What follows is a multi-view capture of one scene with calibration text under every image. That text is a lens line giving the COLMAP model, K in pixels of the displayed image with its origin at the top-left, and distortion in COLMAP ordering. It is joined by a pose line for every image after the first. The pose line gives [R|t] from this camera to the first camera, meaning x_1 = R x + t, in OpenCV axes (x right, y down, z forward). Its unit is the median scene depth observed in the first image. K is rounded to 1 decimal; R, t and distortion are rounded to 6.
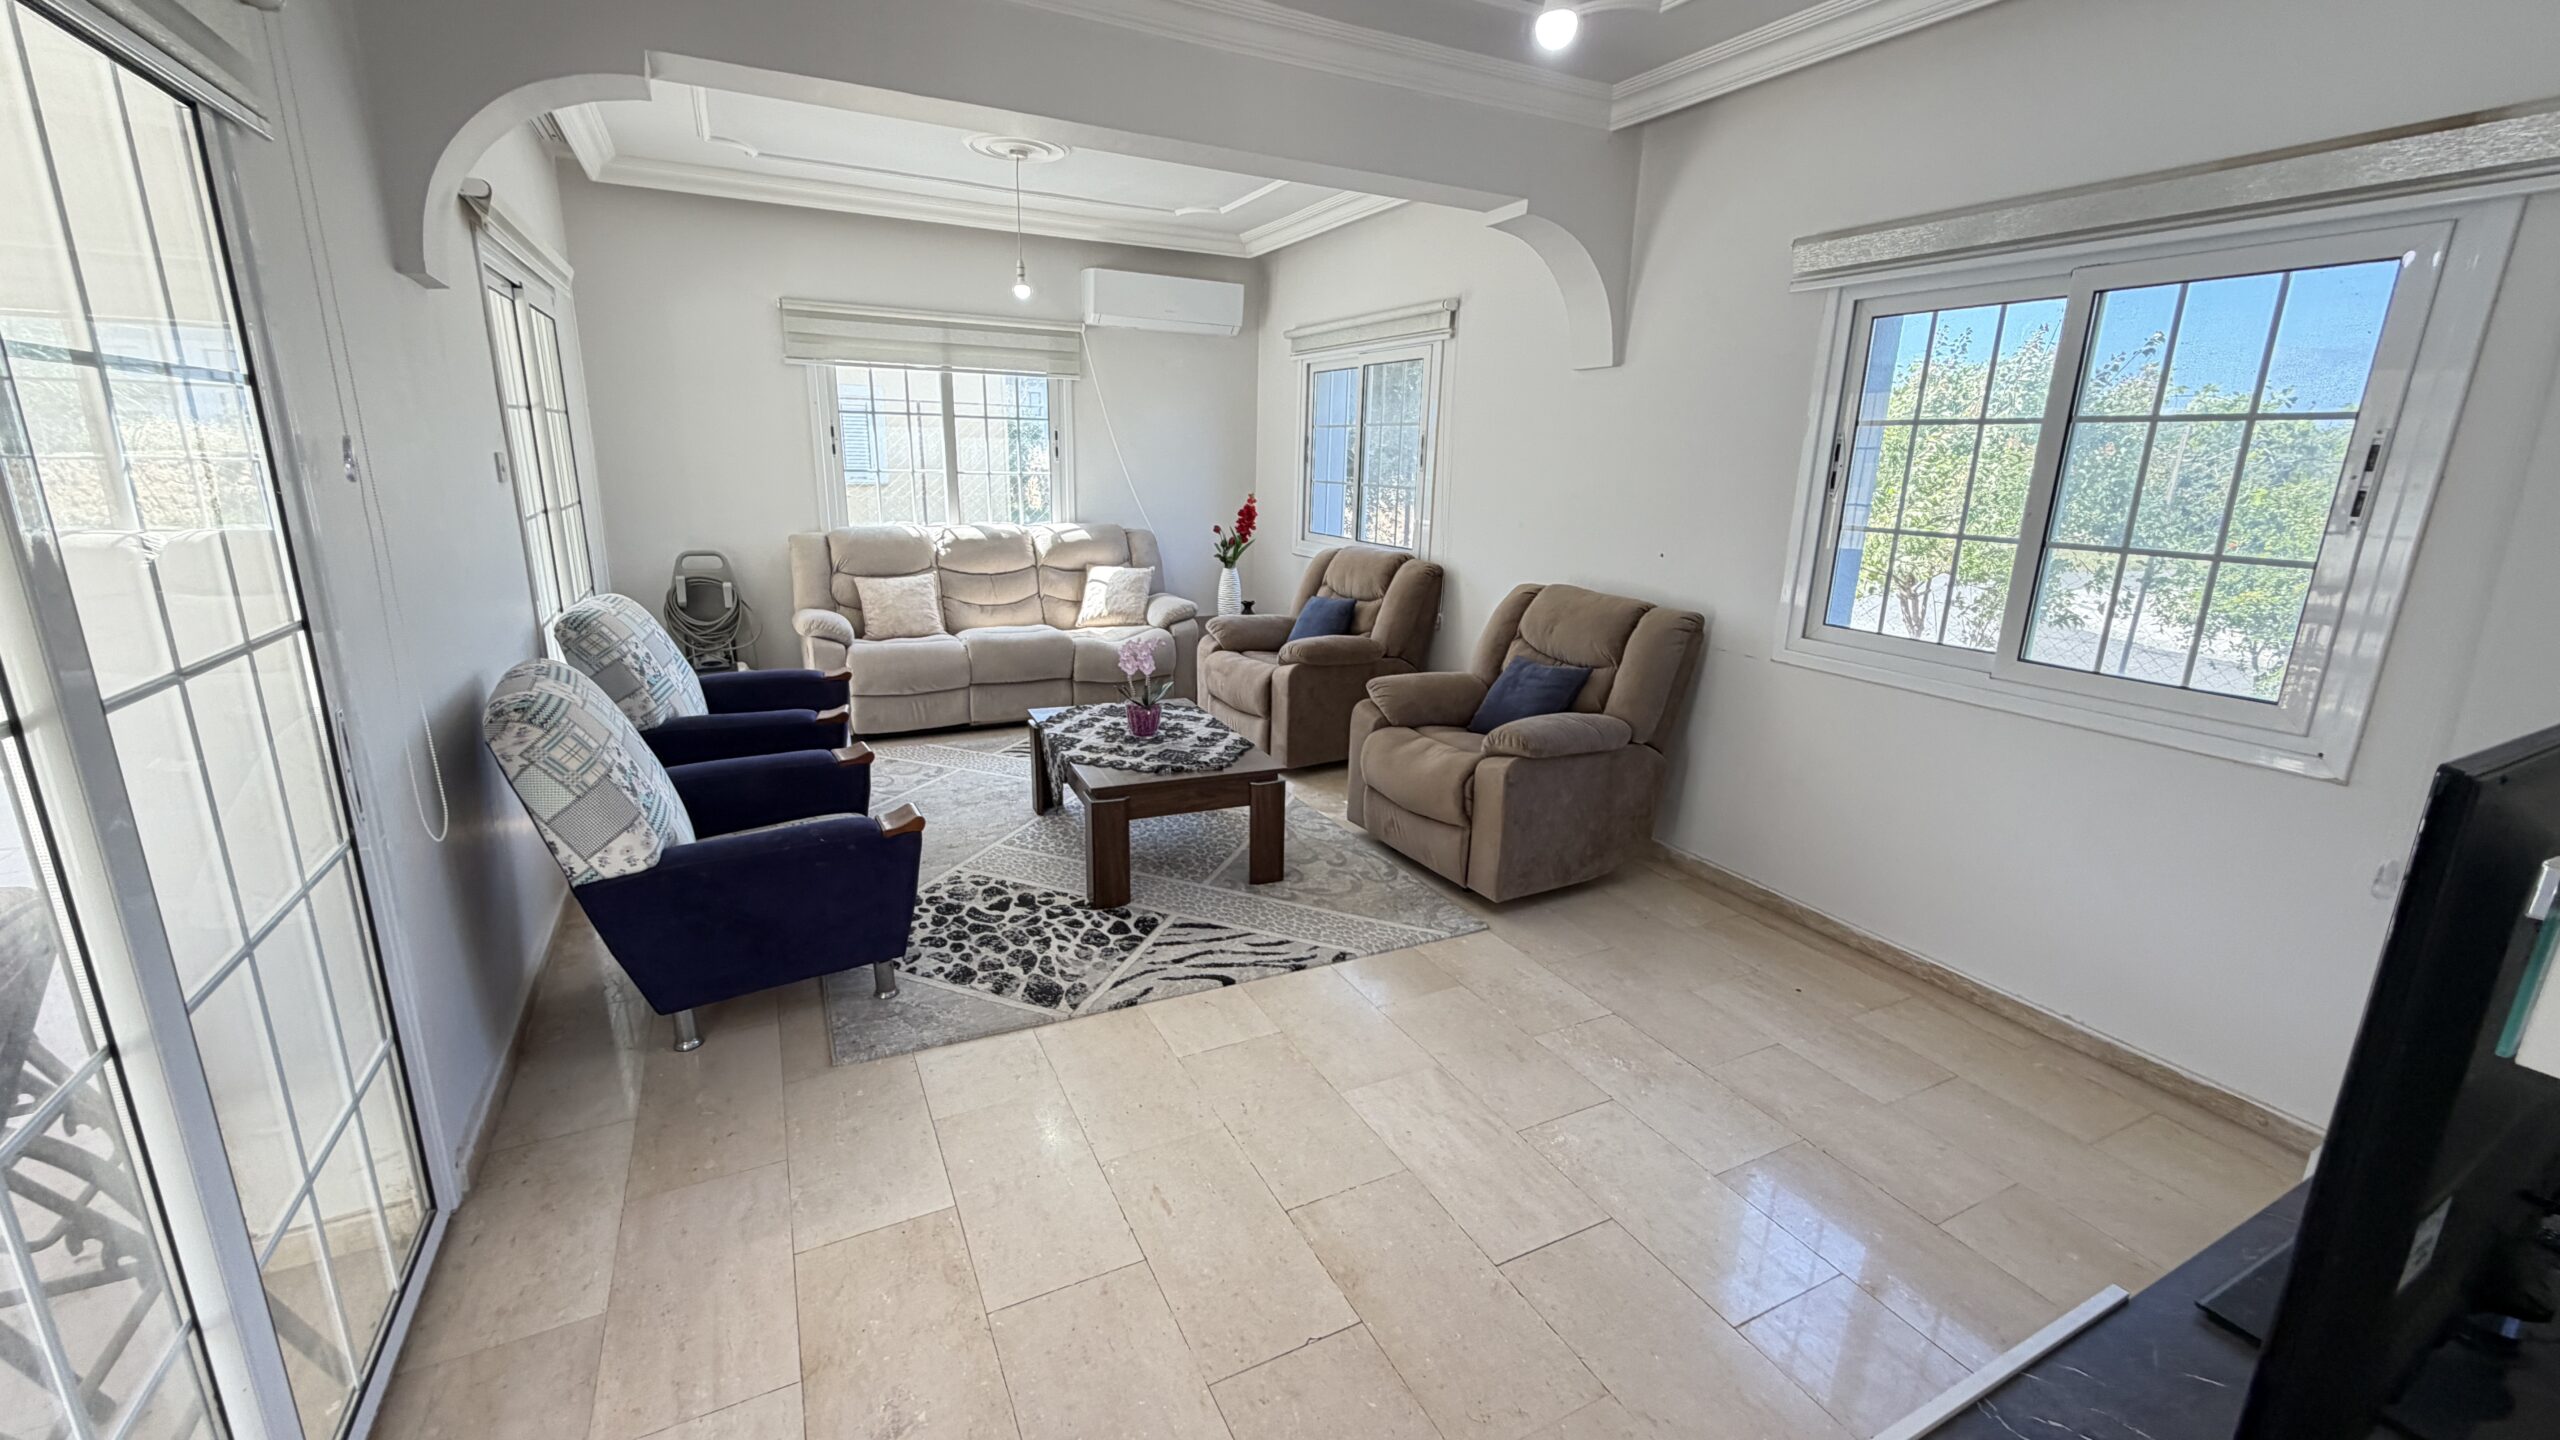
lens RADIAL K [[1016.1, 0, 1274.9], [0, 1016.1, 717.1], [0, 0, 1]] dist [0.000278, -0.000408]
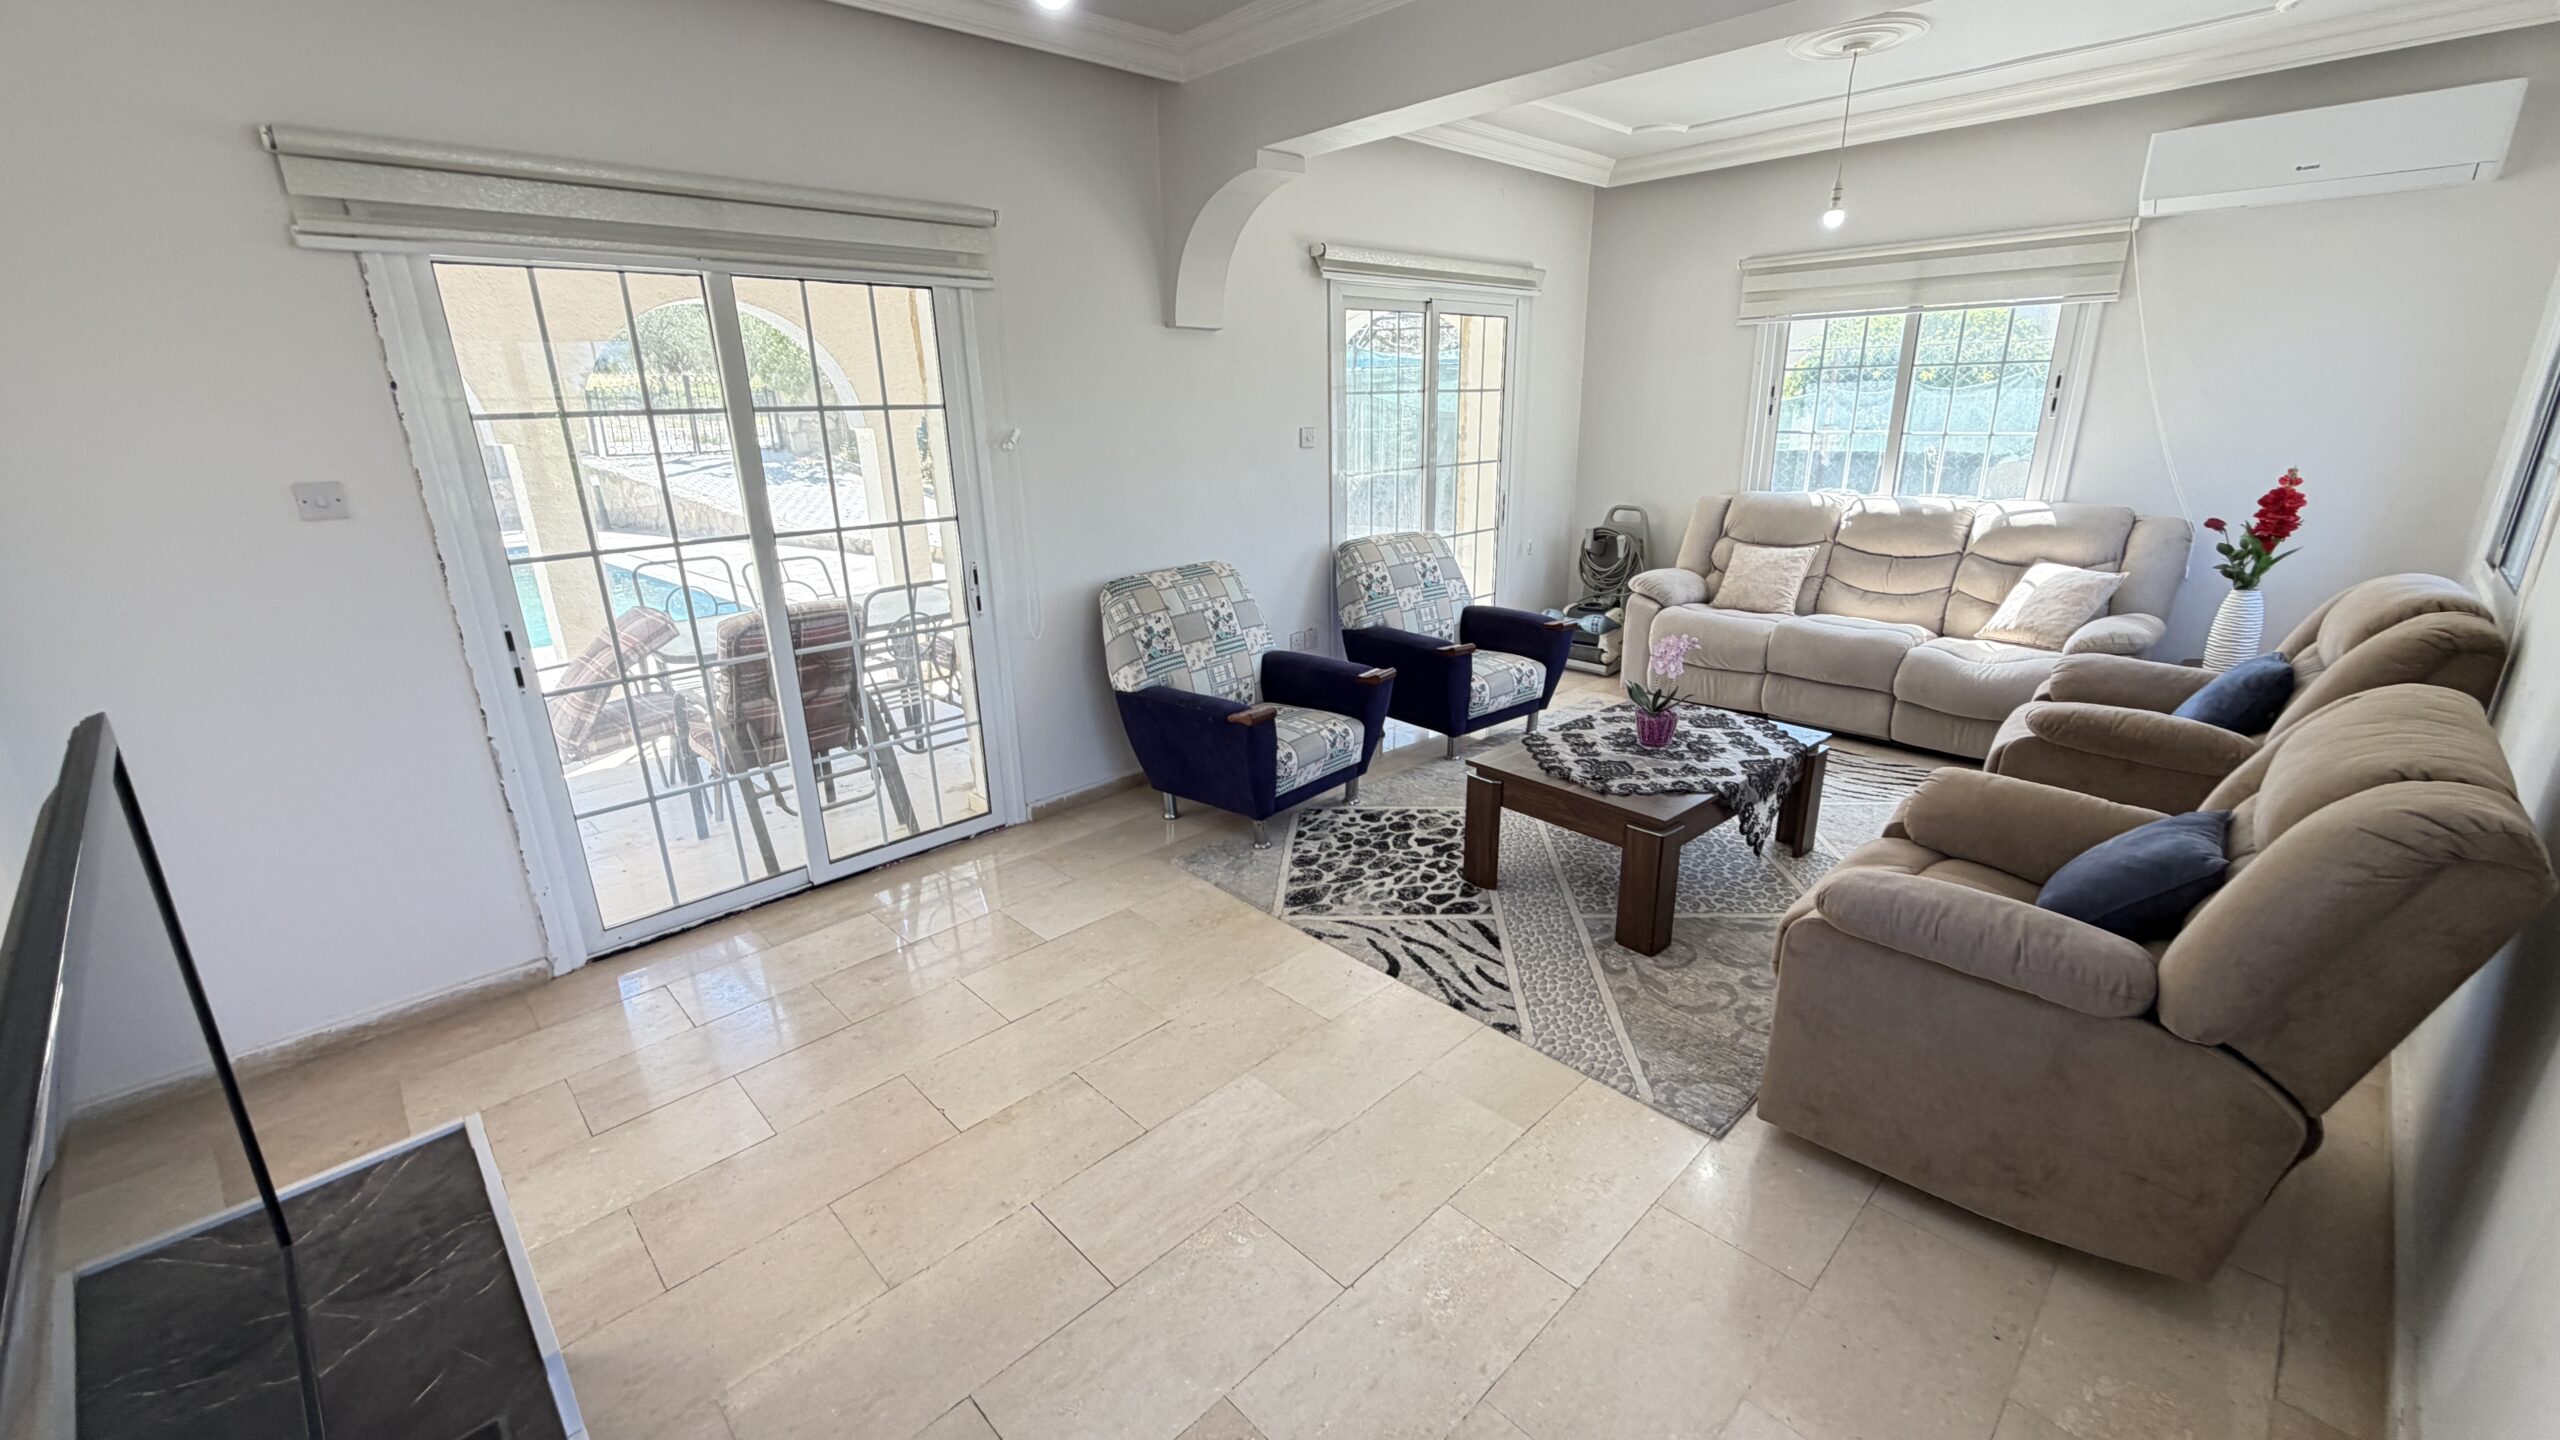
lens RADIAL K [[1016.1, 0, 1278.3], [0, 1016.1, 723.8], [0, 0, 1]] dist [0.000278, -0.000408]
pose [[0.296352, 0.260549, -0.918852, 0.607916], [-0.213190, 0.955842, 0.202279, -0.114264], [0.930981, 0.135944, 0.338812, 0.427850]]
